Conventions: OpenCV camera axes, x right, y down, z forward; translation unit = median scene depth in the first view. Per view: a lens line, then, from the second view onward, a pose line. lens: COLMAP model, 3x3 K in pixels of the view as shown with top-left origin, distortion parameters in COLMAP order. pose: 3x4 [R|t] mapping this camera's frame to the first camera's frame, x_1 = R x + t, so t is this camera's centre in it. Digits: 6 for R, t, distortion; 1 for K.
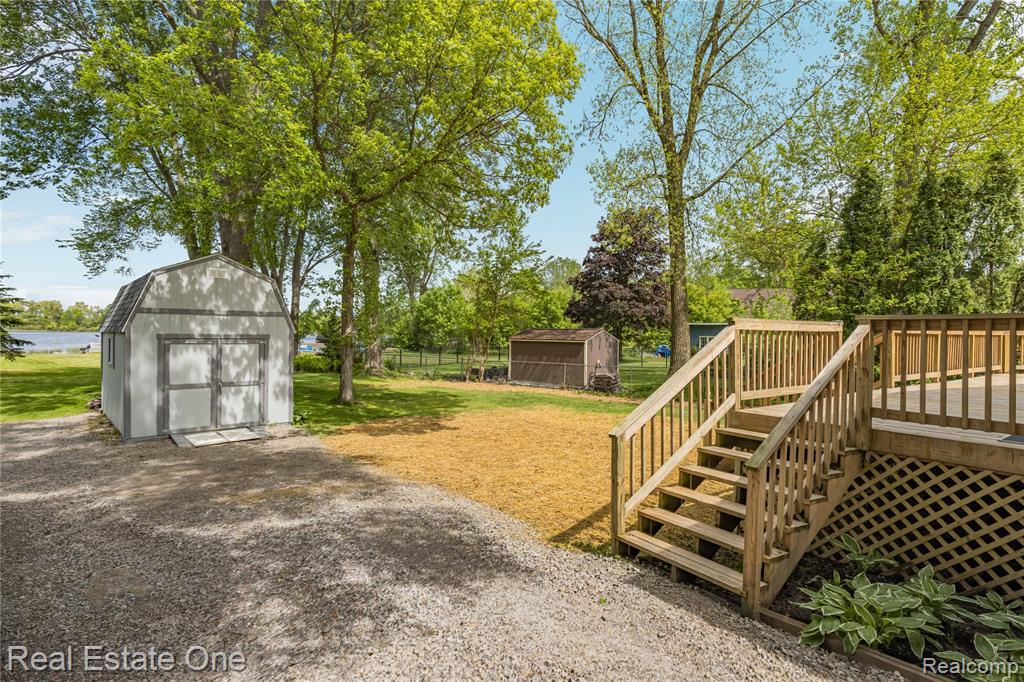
lens RADIAL K [[525.9, 0, 512.0], [0, 525.9, 341.0], [0, 0, 1]] dist [0.000447, 0.000030]
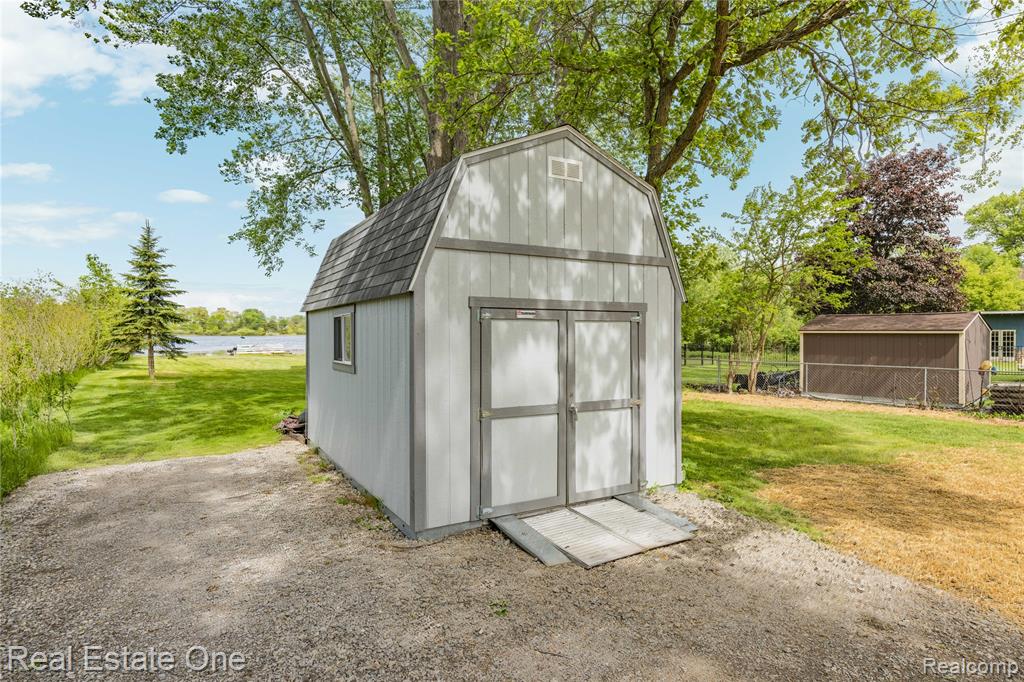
lens RADIAL K [[570.9, 0, 512.0], [0, 570.9, 341.0], [0, 0, 1]] dist [-0.002542, -0.000547]
pose [[0.976451, -0.005761, -0.215661, -0.471880], [0.005135, 0.999981, -0.003464, 0.023021], [0.215677, 0.002275, 0.976462, 0.463758]]
